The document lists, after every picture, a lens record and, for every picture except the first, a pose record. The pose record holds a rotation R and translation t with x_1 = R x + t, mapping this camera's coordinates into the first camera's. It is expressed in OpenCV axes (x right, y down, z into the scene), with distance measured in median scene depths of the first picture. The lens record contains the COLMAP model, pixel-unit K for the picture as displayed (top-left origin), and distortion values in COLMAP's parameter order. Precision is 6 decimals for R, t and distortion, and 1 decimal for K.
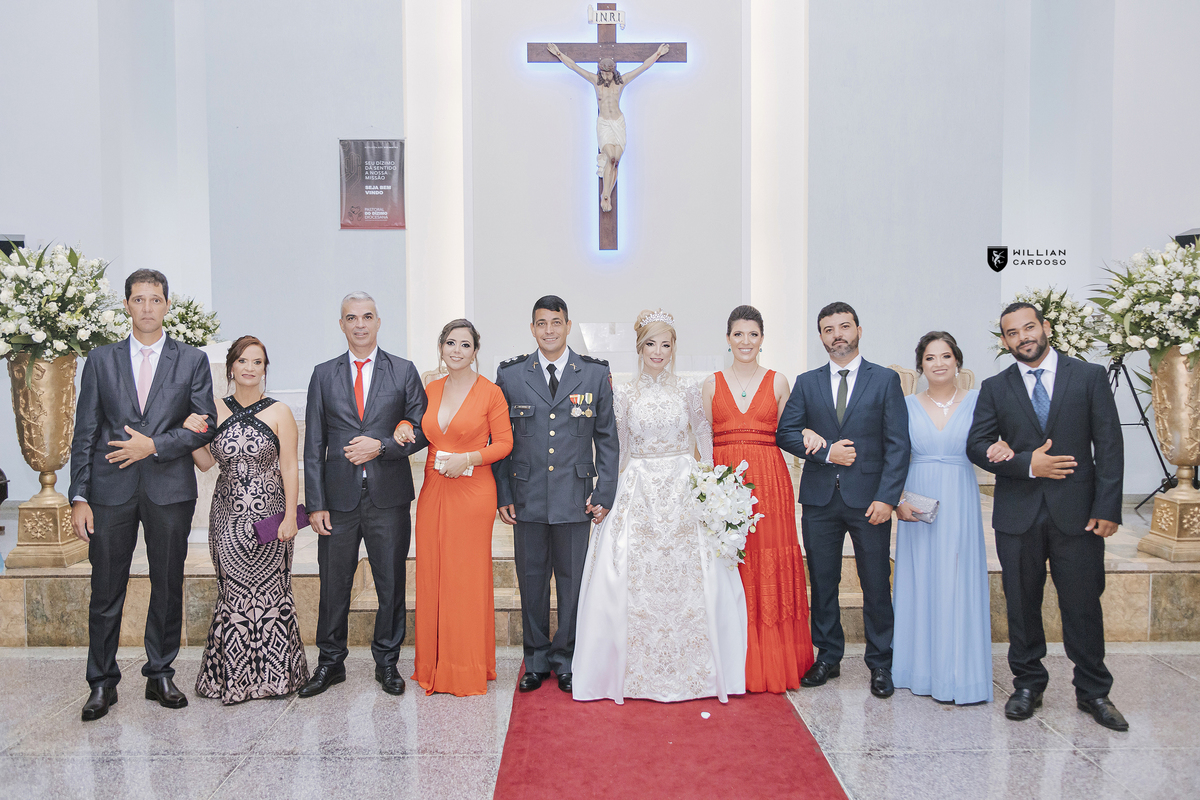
lens RADIAL K [[1029.8, 0, 591.7], [0, 1029.8, 407.6], [0, 0, 1]] dist [-0.013954, 0.011604]
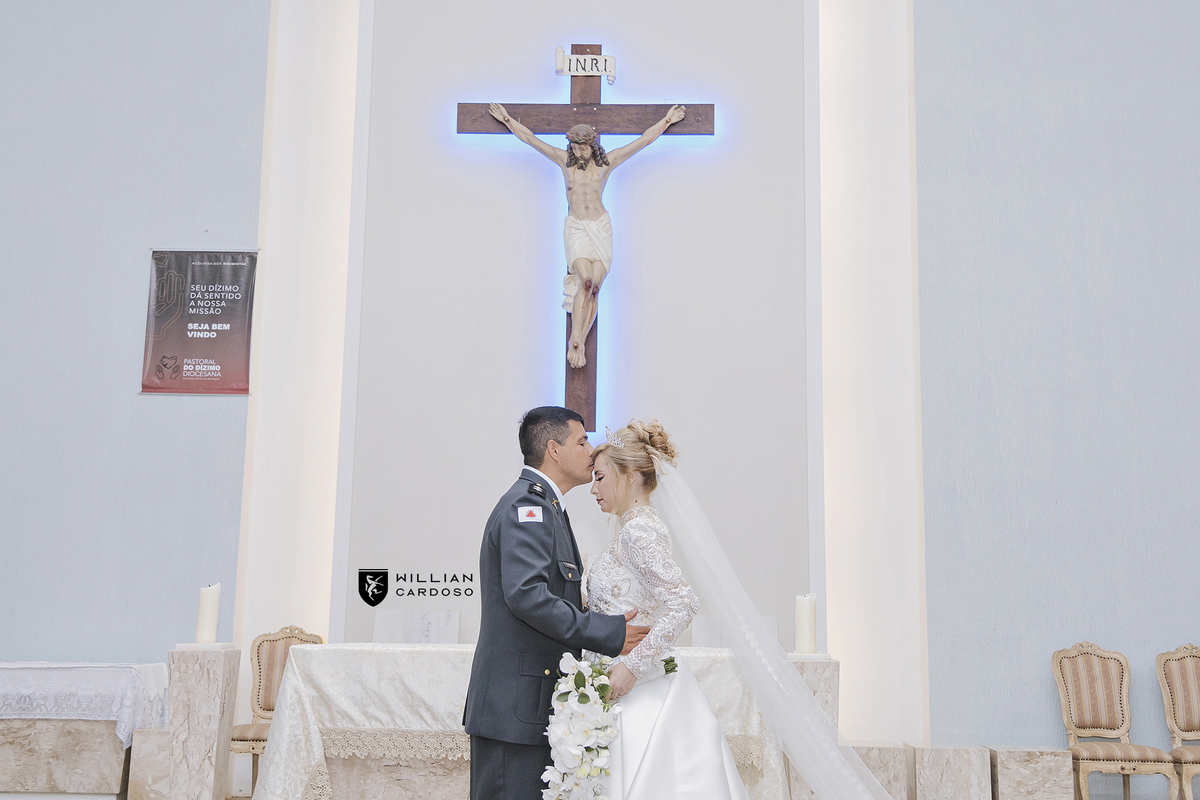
lens RADIAL K [[1247.8, 0, 596.8], [0, 1247.8, 400.9], [0, 0, 1]] dist [0.022997, 0.000000]
pose [[0.999152, 0.016234, -0.037843, 0.053365], [-0.023858, 0.977264, -0.210680, -0.020412], [0.033562, 0.211404, 0.976822, 0.299948]]
